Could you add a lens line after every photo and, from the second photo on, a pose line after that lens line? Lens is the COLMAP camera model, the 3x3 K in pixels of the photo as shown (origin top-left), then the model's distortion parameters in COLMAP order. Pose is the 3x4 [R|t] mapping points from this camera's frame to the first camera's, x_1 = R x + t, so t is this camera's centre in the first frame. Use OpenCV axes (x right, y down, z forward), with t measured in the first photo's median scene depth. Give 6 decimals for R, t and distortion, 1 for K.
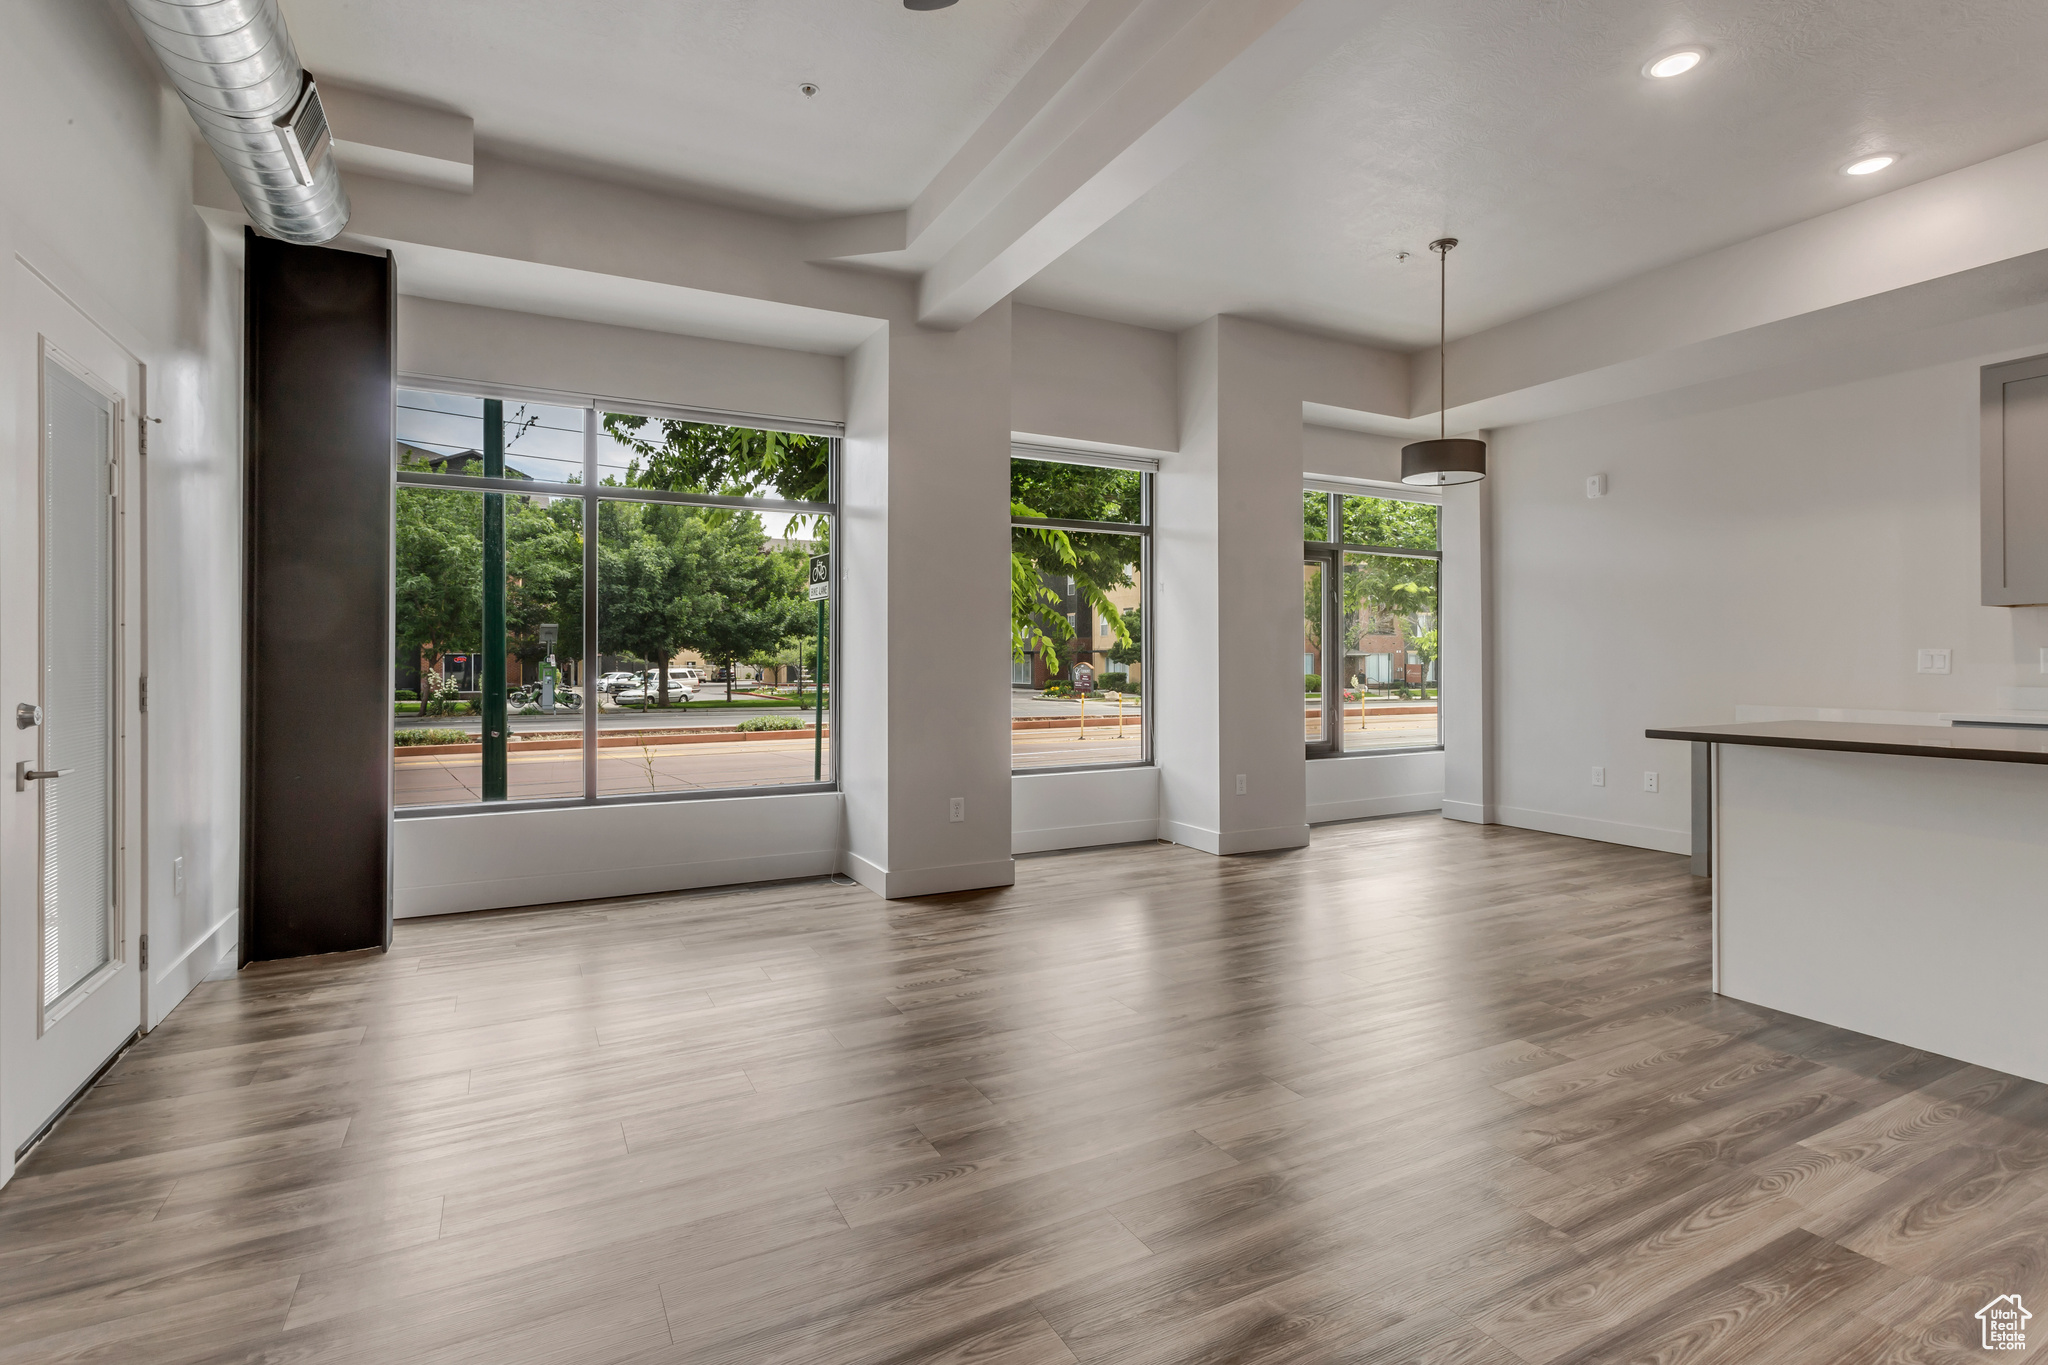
lens RADIAL K [[975.6, 0, 1022.8], [0, 975.6, 665.9], [0, 0, 1]] dist [0.004581, 0.000690]
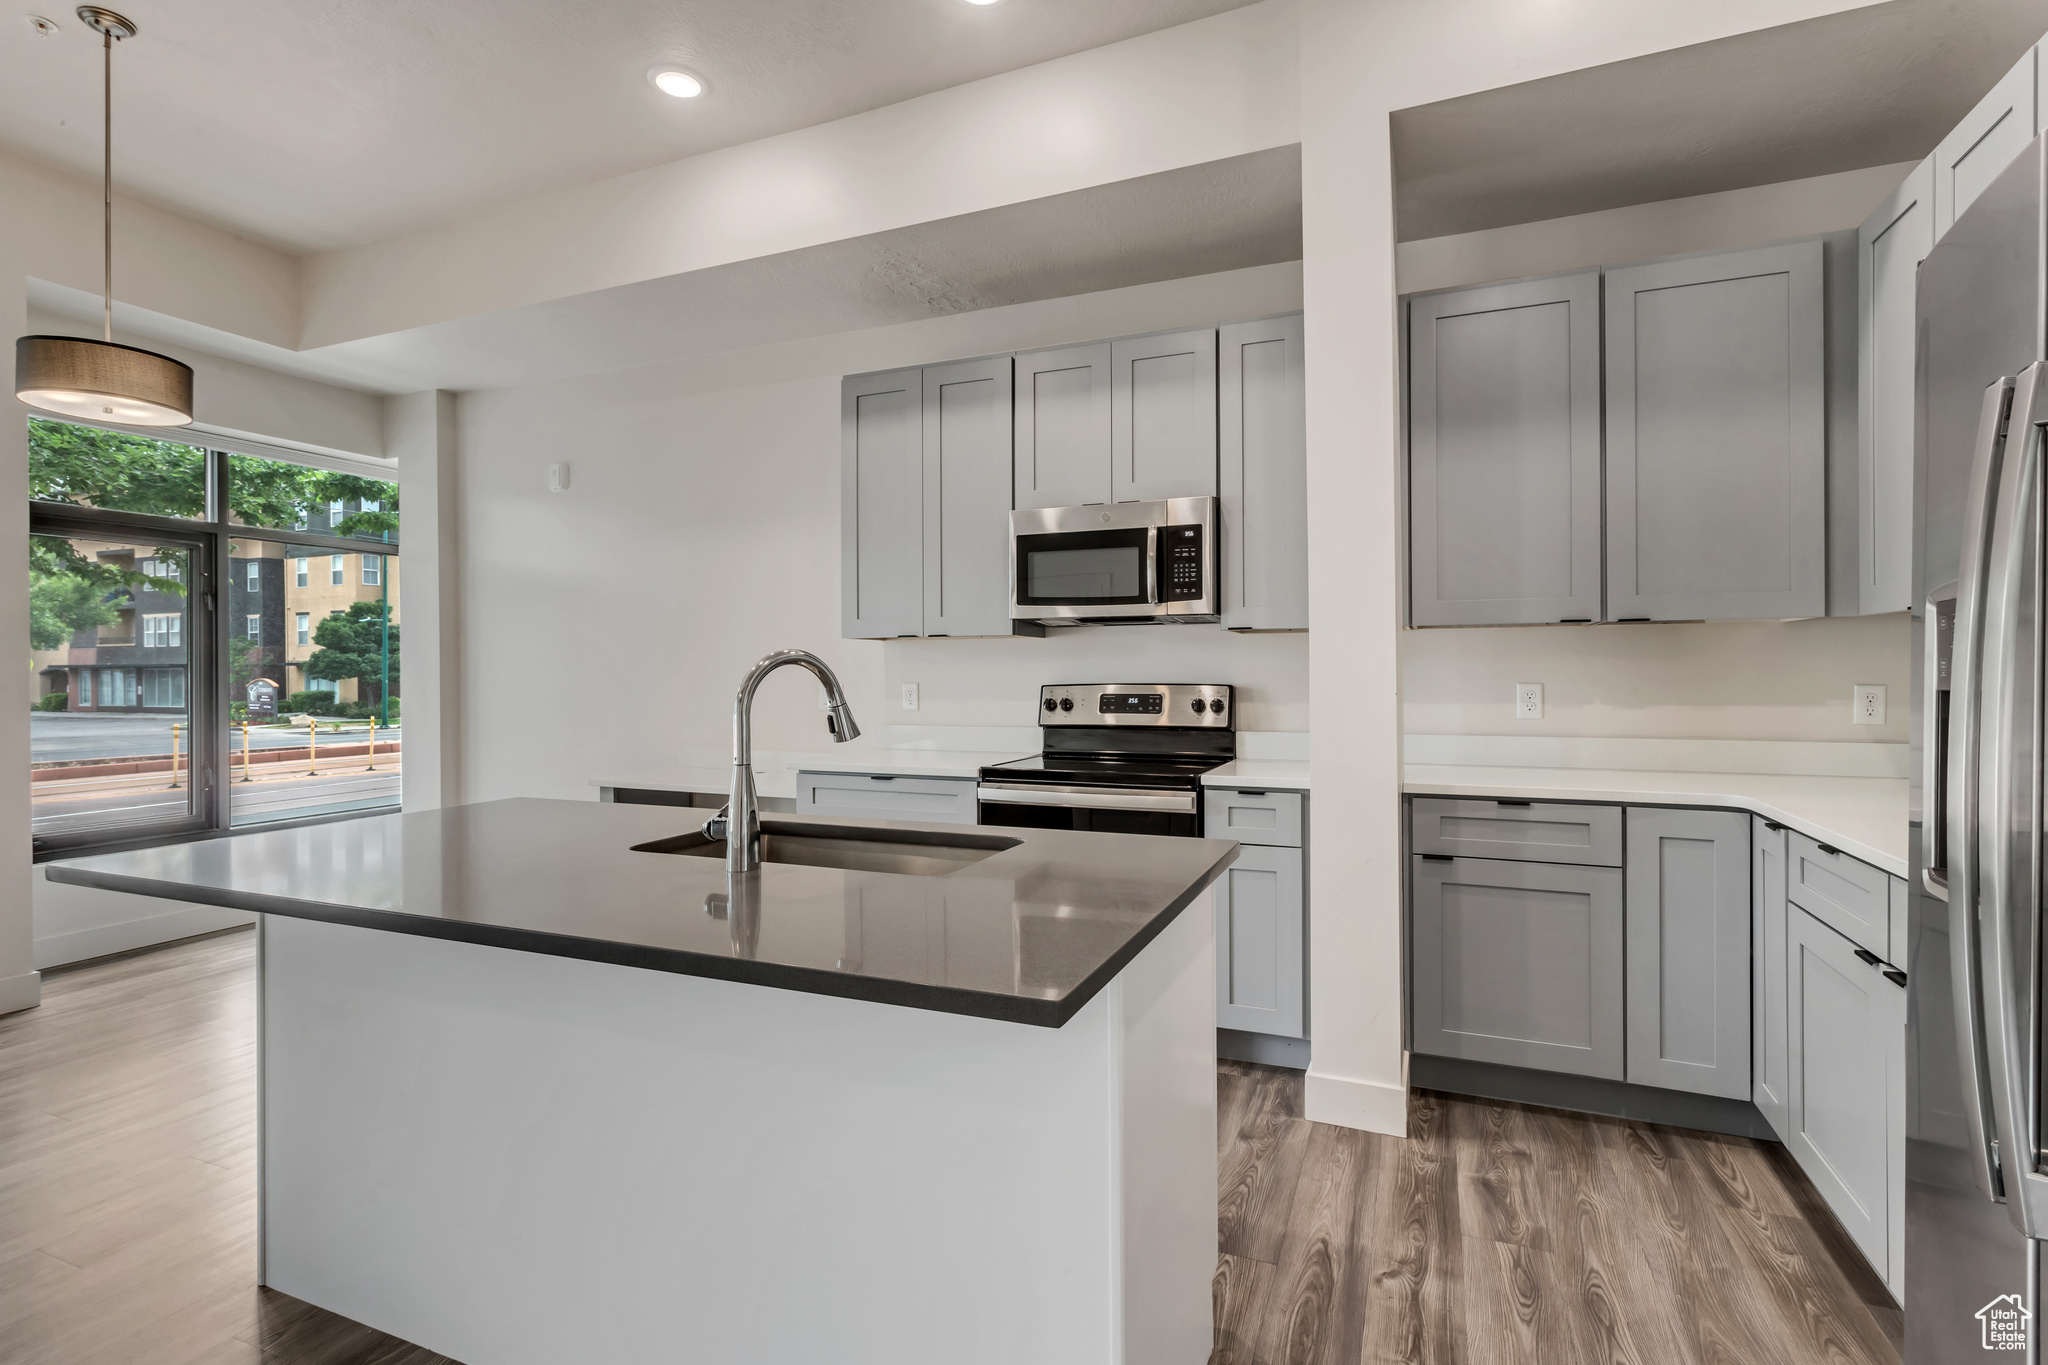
lens RADIAL K [[975.6, 0, 1022.8], [0, 975.6, 665.9], [0, 0, 1]] dist [0.004581, 0.000690]
pose [[0.779055, 0.003375, 0.626946, 0.732063], [0.004568, 0.999928, -0.011059, -0.034504], [-0.626939, 0.011480, 0.778984, 0.259024]]
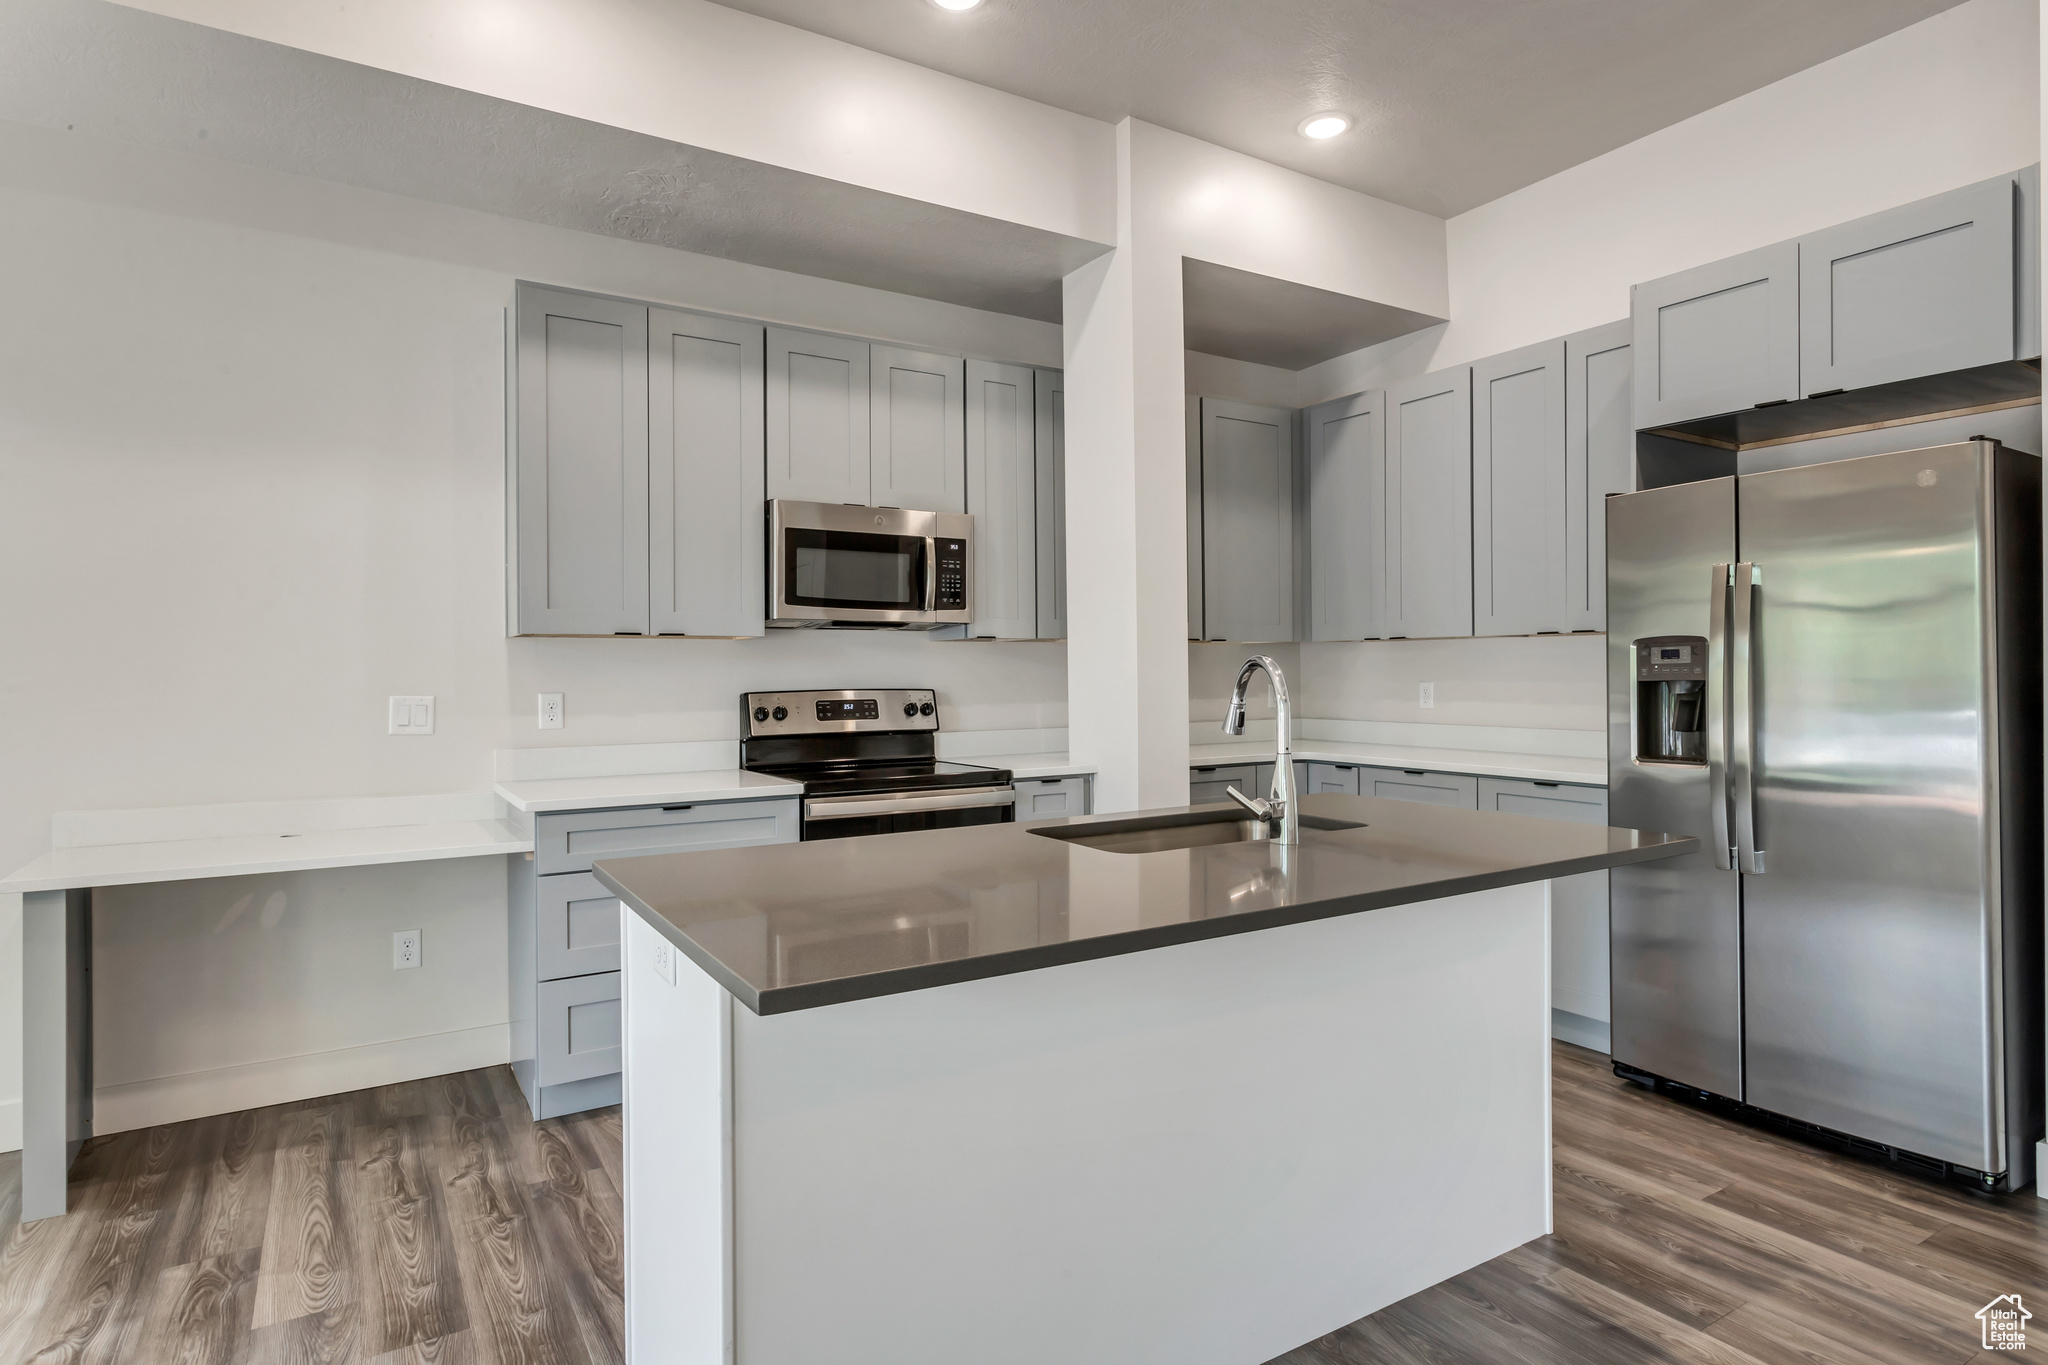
lens RADIAL K [[1074.6, 0, 1024.0], [0, 1074.6, 682.5], [0, 0, 1]] dist [-0.002451, 0.000433]
pose [[-0.062653, -0.005609, 0.998020, 0.296176], [0.011572, 0.999913, 0.006346, -0.039156], [-0.997968, 0.011947, -0.062583, 0.954263]]
